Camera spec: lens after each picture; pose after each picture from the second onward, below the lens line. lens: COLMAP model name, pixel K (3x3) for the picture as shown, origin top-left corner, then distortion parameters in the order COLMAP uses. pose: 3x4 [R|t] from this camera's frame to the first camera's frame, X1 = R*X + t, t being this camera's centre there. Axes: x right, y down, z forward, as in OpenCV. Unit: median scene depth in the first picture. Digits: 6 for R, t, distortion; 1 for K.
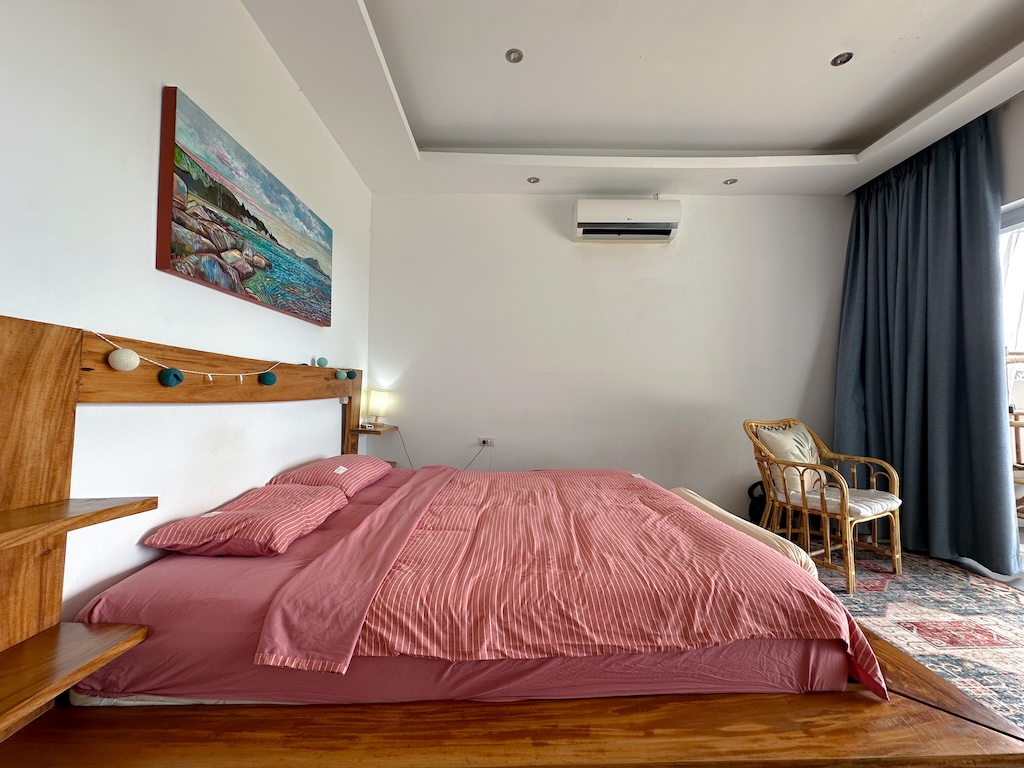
lens RADIAL K [[408.7, 0, 510.7], [0, 408.7, 383.7], [0, 0, 1]] dist [-0.002645, 0.000357]
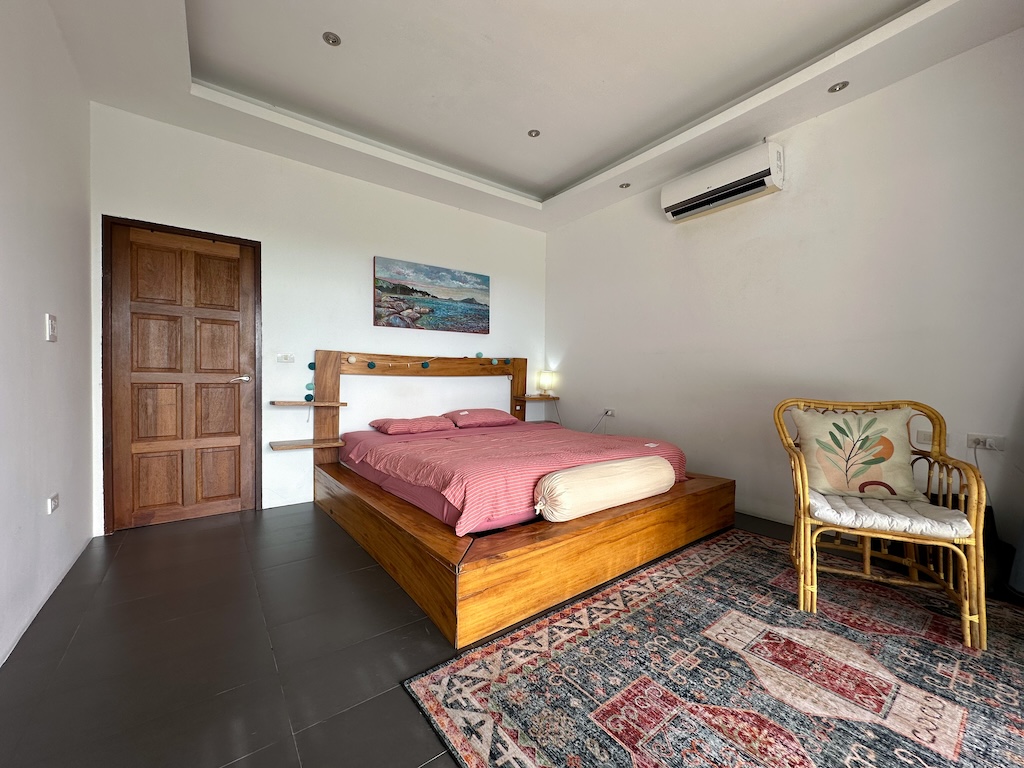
lens RADIAL K [[408.7, 0, 510.7], [0, 408.7, 383.7], [0, 0, 1]] dist [-0.002645, 0.000357]
pose [[0.590659, 0.005948, -0.806899, 1.406090], [0.017452, 0.999645, 0.020144, 0.050448], [0.806732, -0.025980, 0.590346, 0.089142]]
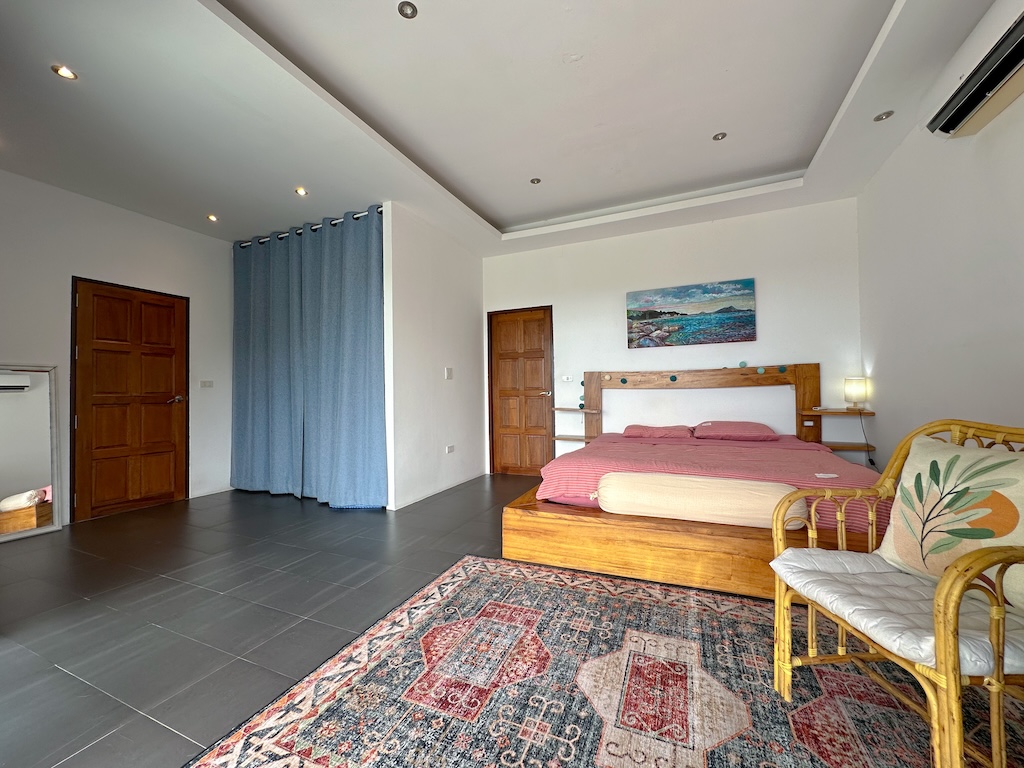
lens RADIAL K [[408.7, 0, 510.7], [0, 408.7, 383.7], [0, 0, 1]] dist [-0.002645, 0.000357]
pose [[-0.414153, -0.017725, -0.910035, 1.940242], [0.034373, 0.998793, -0.035097, 0.068769], [0.909558, -0.045817, -0.413044, 1.120173]]
